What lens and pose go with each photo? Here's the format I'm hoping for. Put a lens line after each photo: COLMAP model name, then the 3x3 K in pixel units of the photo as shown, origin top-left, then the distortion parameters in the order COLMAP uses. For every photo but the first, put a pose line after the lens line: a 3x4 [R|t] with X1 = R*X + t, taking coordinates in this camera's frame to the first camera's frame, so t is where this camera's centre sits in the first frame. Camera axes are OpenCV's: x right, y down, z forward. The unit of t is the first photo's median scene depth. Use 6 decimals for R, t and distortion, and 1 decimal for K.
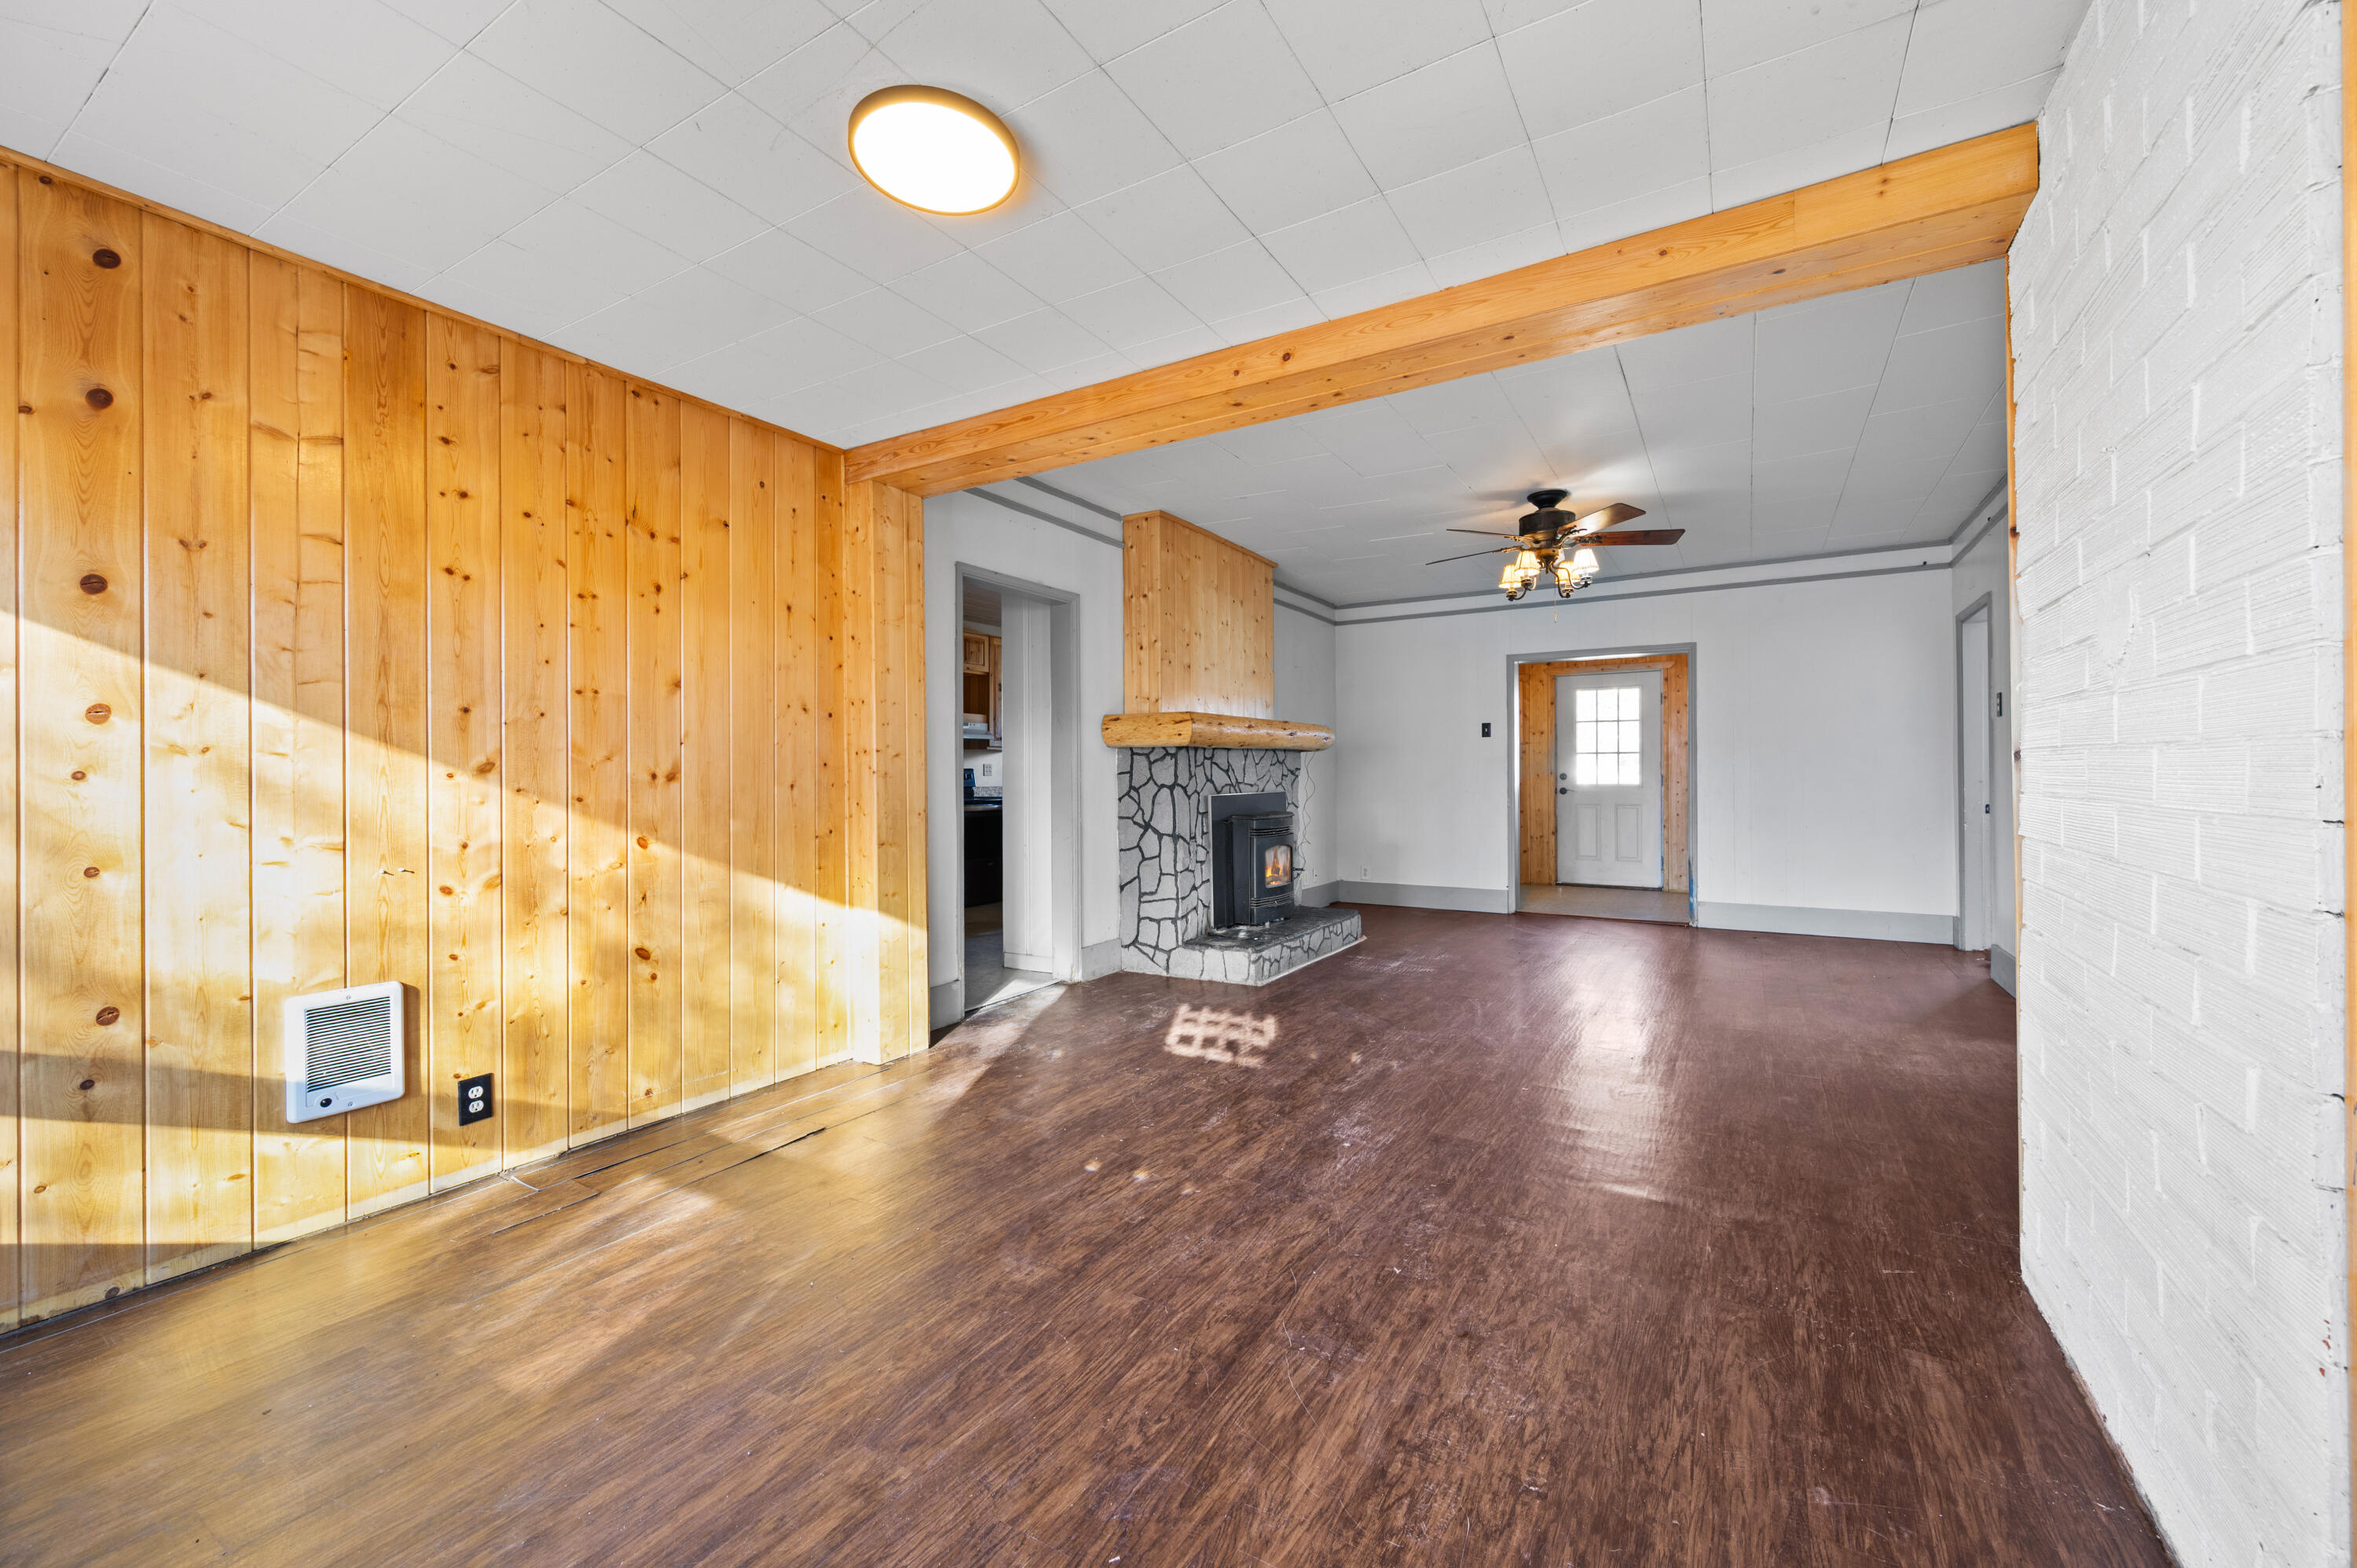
lens RADIAL K [[920.7, 0, 1182.3], [0, 920.7, 776.5], [0, 0, 1]] dist [0.000187, -0.000045]
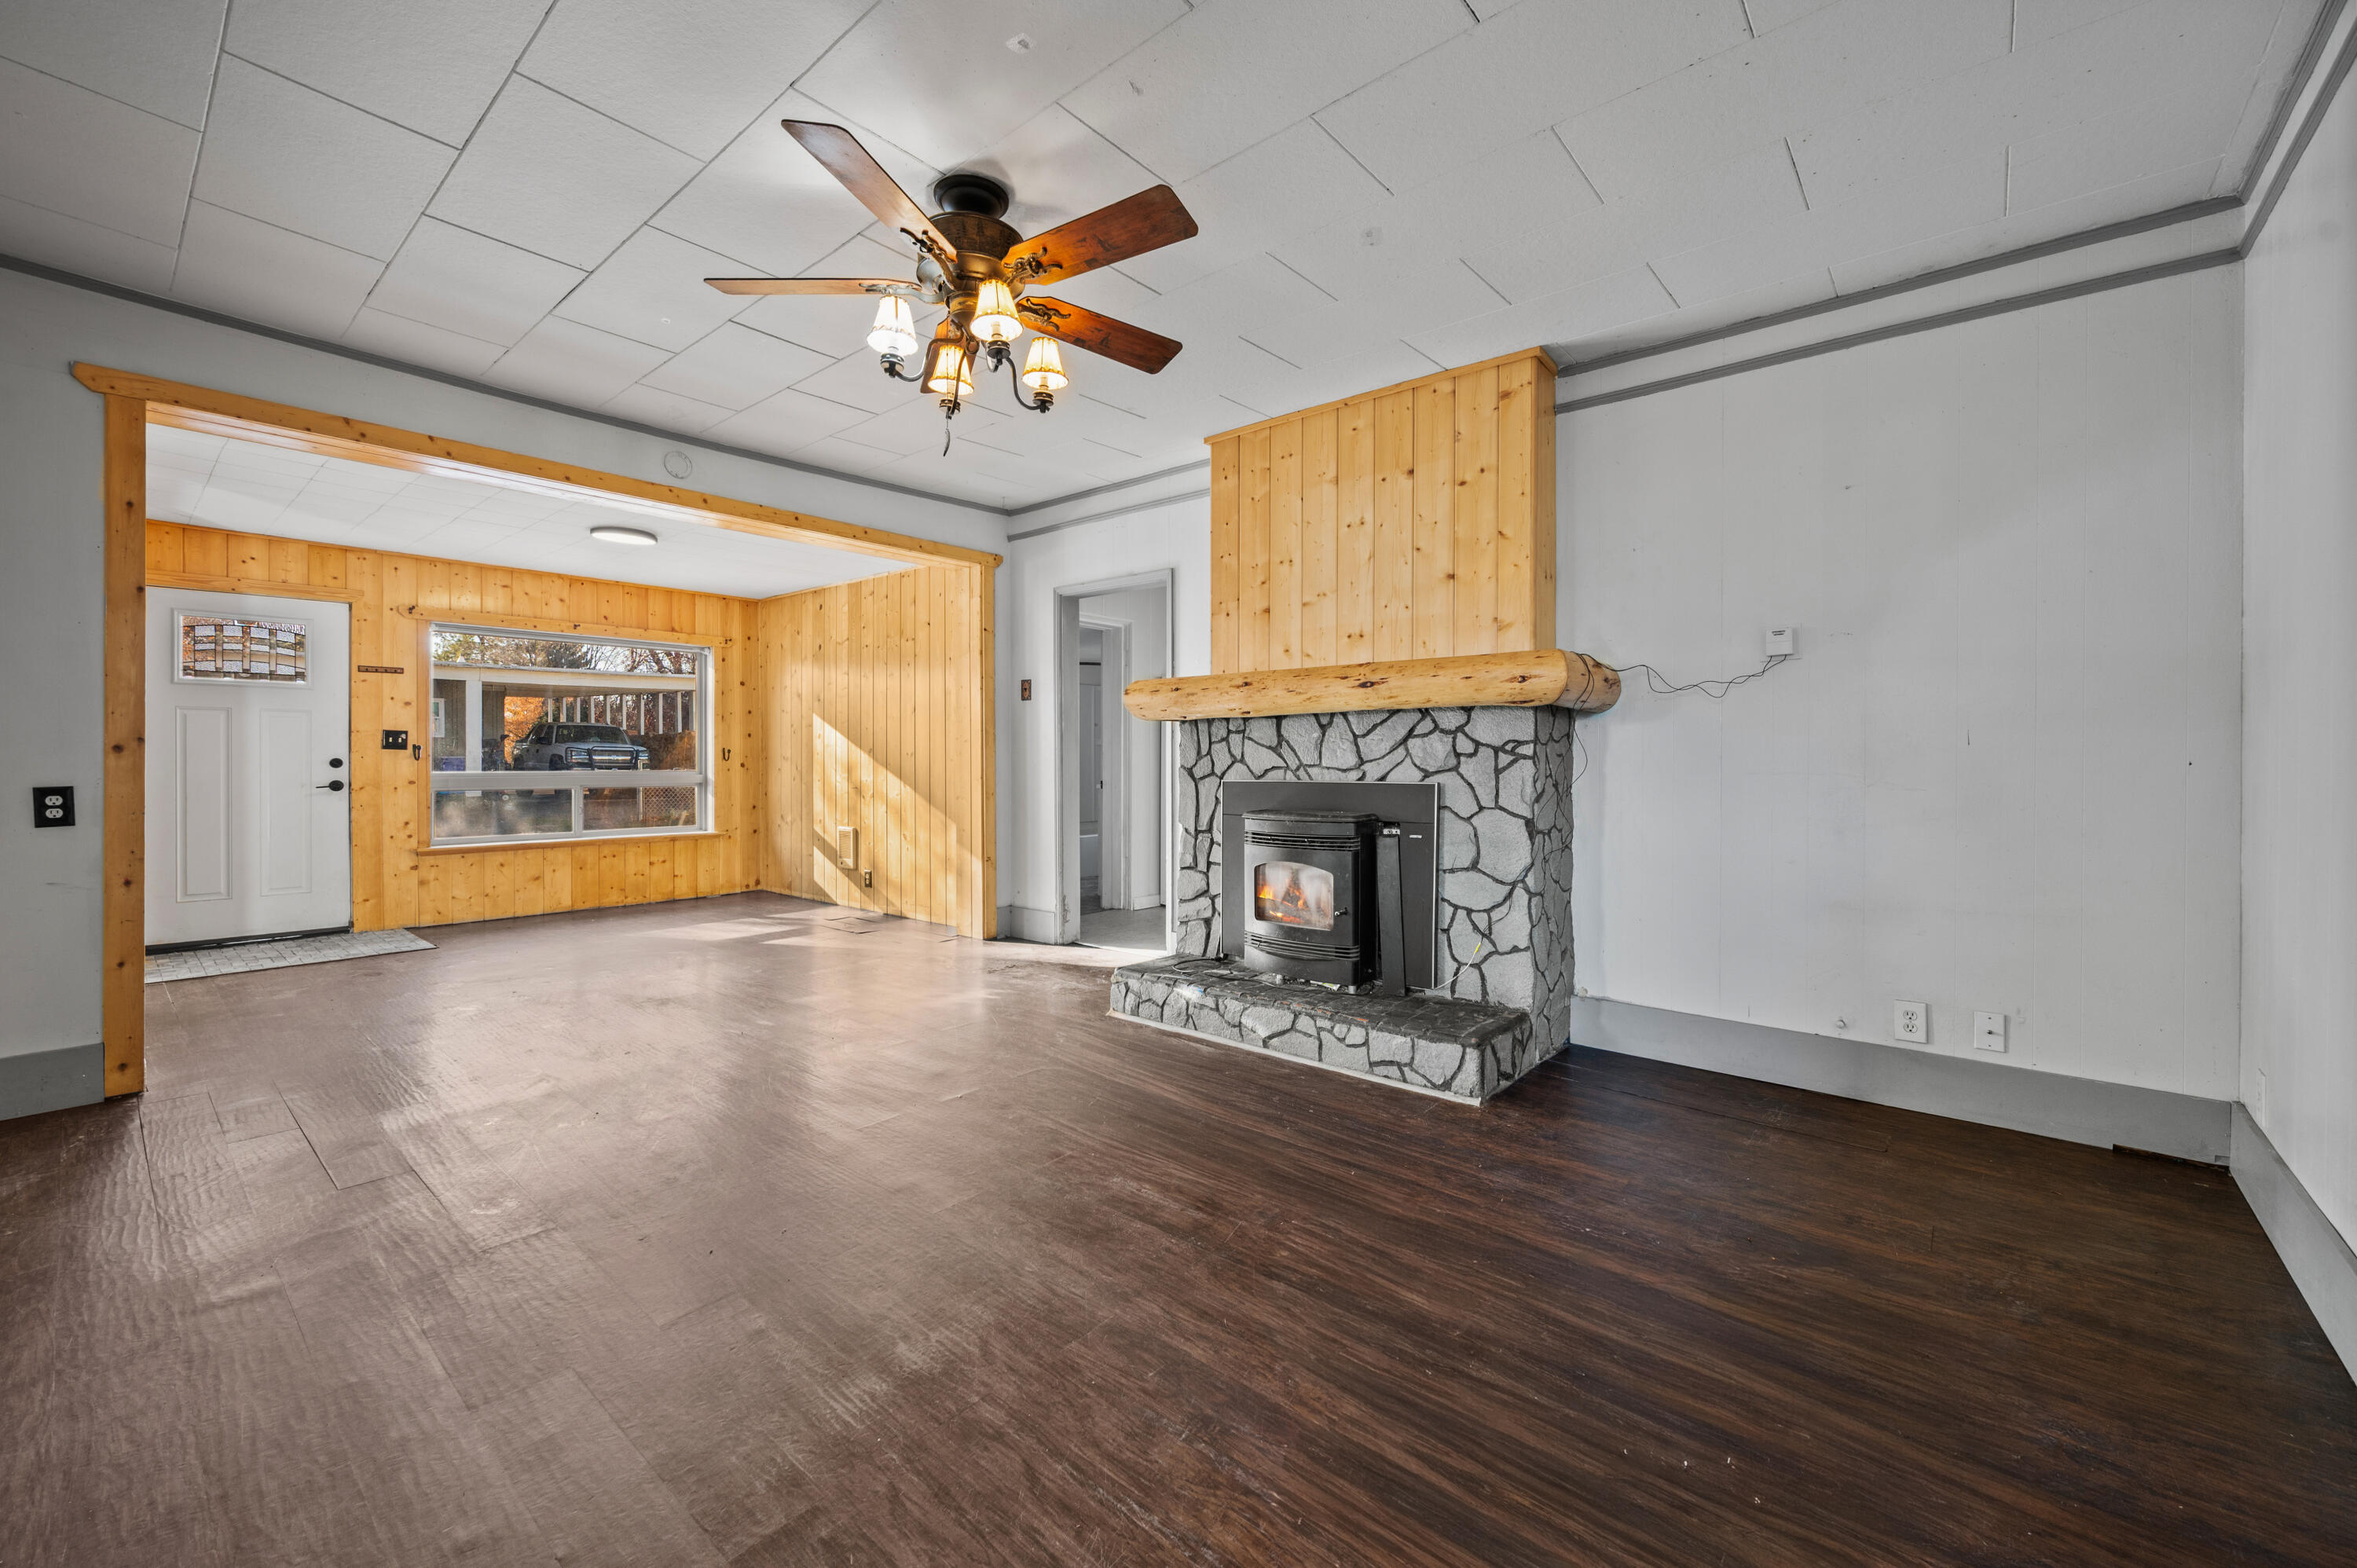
lens RADIAL K [[942.1, 0, 1183.6], [0, 942.1, 756.8], [0, 0, 1]] dist [0.000378, -0.000196]
pose [[-0.153334, 0.008781, -0.988135, 0.828456], [0.003426, 0.999959, 0.008354, -0.006089], [0.988168, -0.002104, -0.153358, 1.107421]]
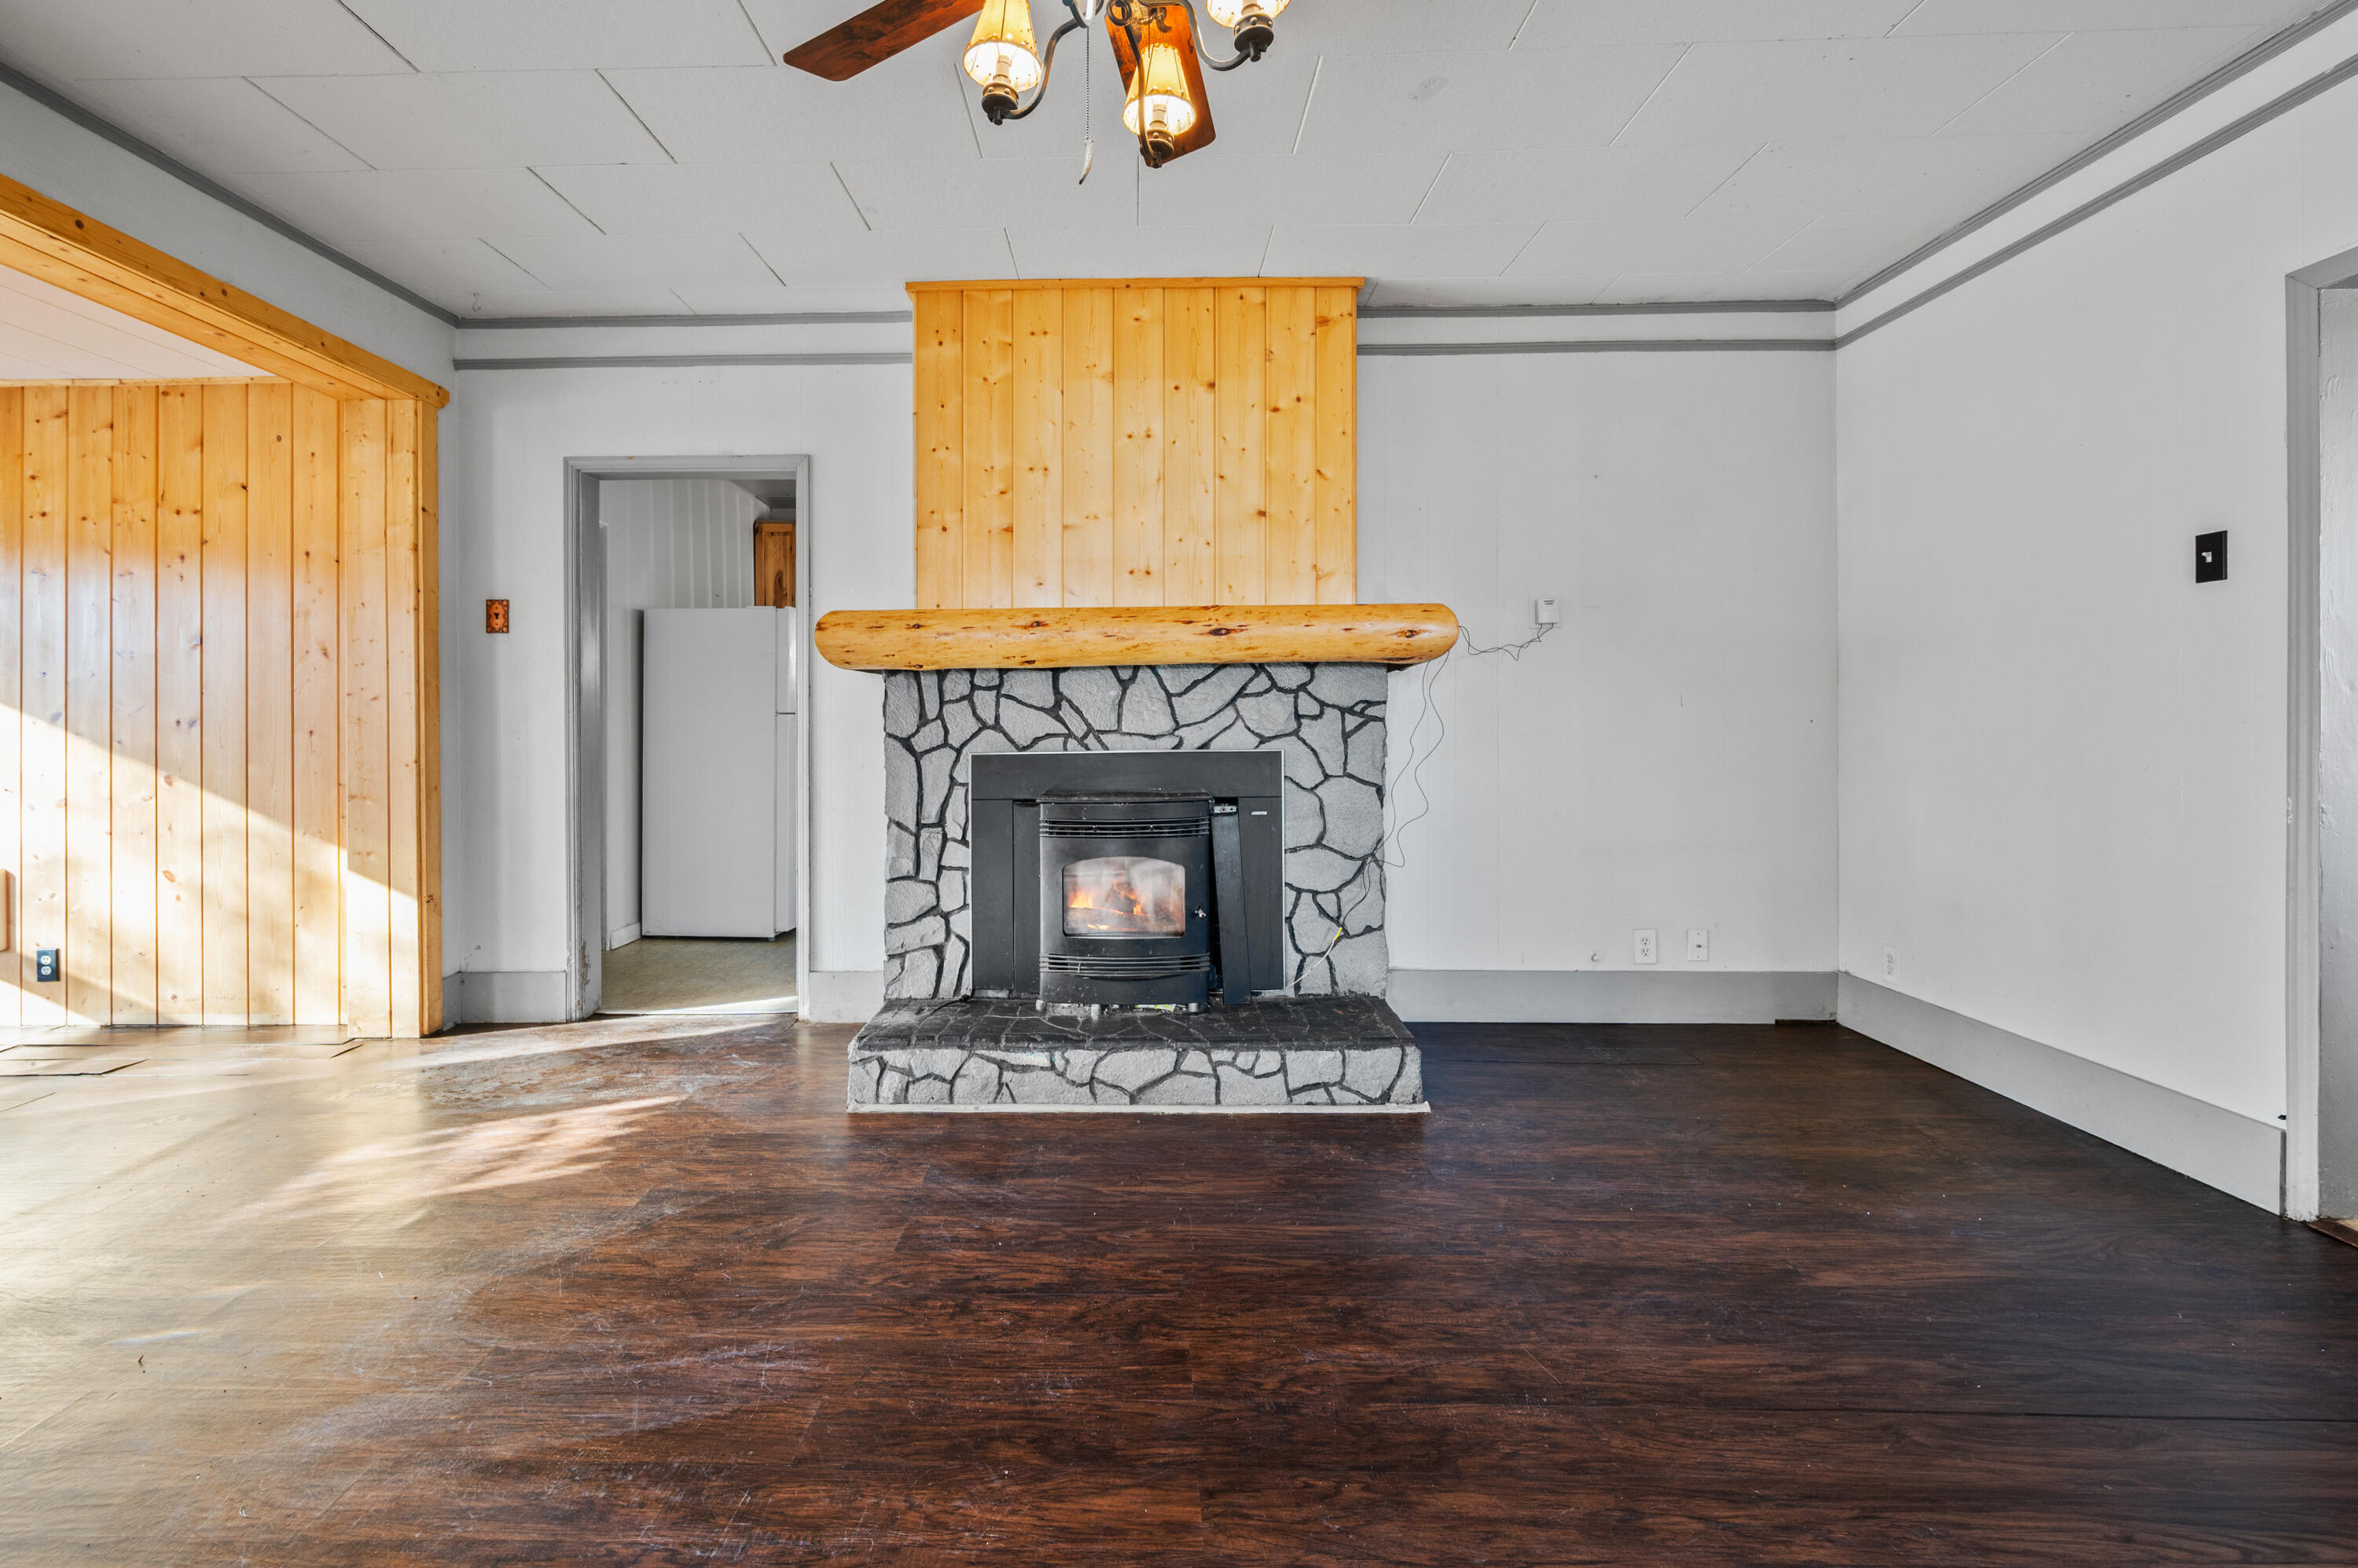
lens RADIAL K [[1025.5, 0, 1176.9], [0, 1025.5, 714.4], [0, 0, 1]] dist [0.000490, -0.000391]
pose [[0.503839, -0.000640, -0.863798, 0.649409], [0.004337, 0.999989, 0.001788, -0.004242], [0.863787, -0.004647, 0.503836, 0.806221]]
